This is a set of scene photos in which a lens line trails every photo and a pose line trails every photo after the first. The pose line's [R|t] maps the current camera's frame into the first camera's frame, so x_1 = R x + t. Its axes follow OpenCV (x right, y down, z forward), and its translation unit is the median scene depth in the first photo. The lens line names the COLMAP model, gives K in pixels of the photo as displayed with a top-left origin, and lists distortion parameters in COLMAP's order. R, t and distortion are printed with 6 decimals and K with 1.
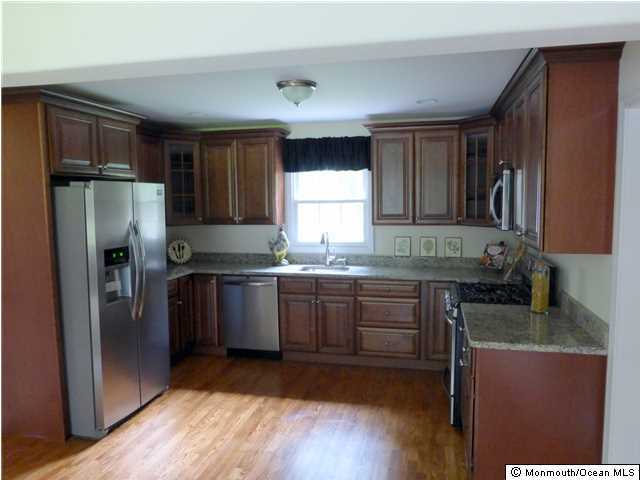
lens RADIAL K [[484.4, 0, 320.0], [0, 484.4, 240.0], [0, 0, 1]] dist [-0.008084, 0.005892]
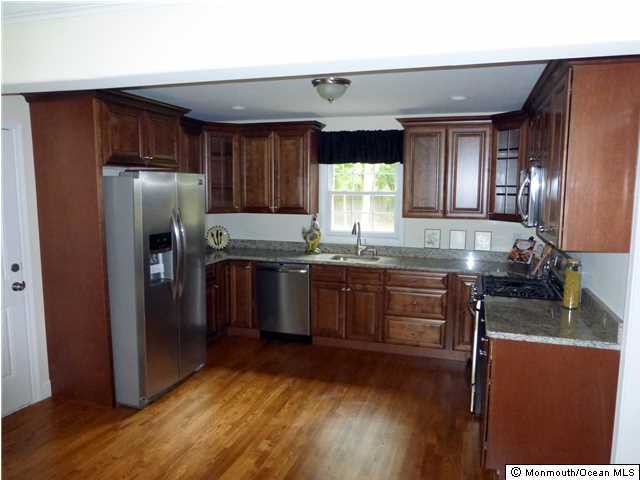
lens RADIAL K [[484.4, 0, 320.0], [0, 484.4, 240.0], [0, 0, 1]] dist [-0.008084, 0.005892]
pose [[0.996860, 0.027650, -0.074201, 0.013296], [-0.025929, 0.999374, 0.024068, -0.003495], [0.074820, -0.022068, 0.996953, -0.045896]]
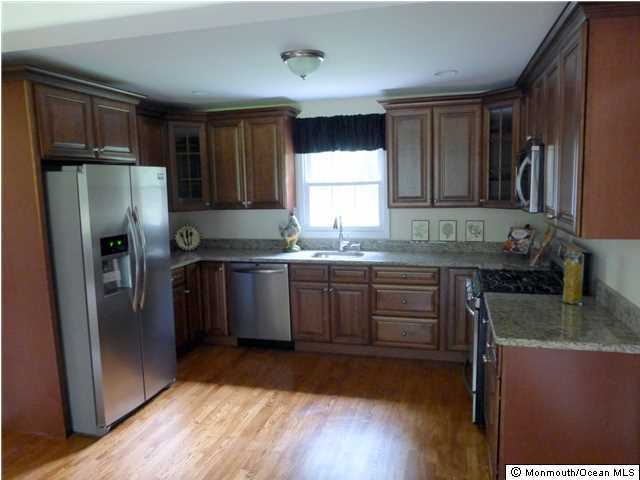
lens RADIAL K [[484.4, 0, 320.0], [0, 484.4, 240.0], [0, 0, 1]] dist [-0.008084, 0.005892]
pose [[0.999273, -0.009117, -0.037006, 0.013026], [0.010394, 0.999352, 0.034454, -0.003739], [0.036668, -0.034814, 0.998721, 0.064975]]
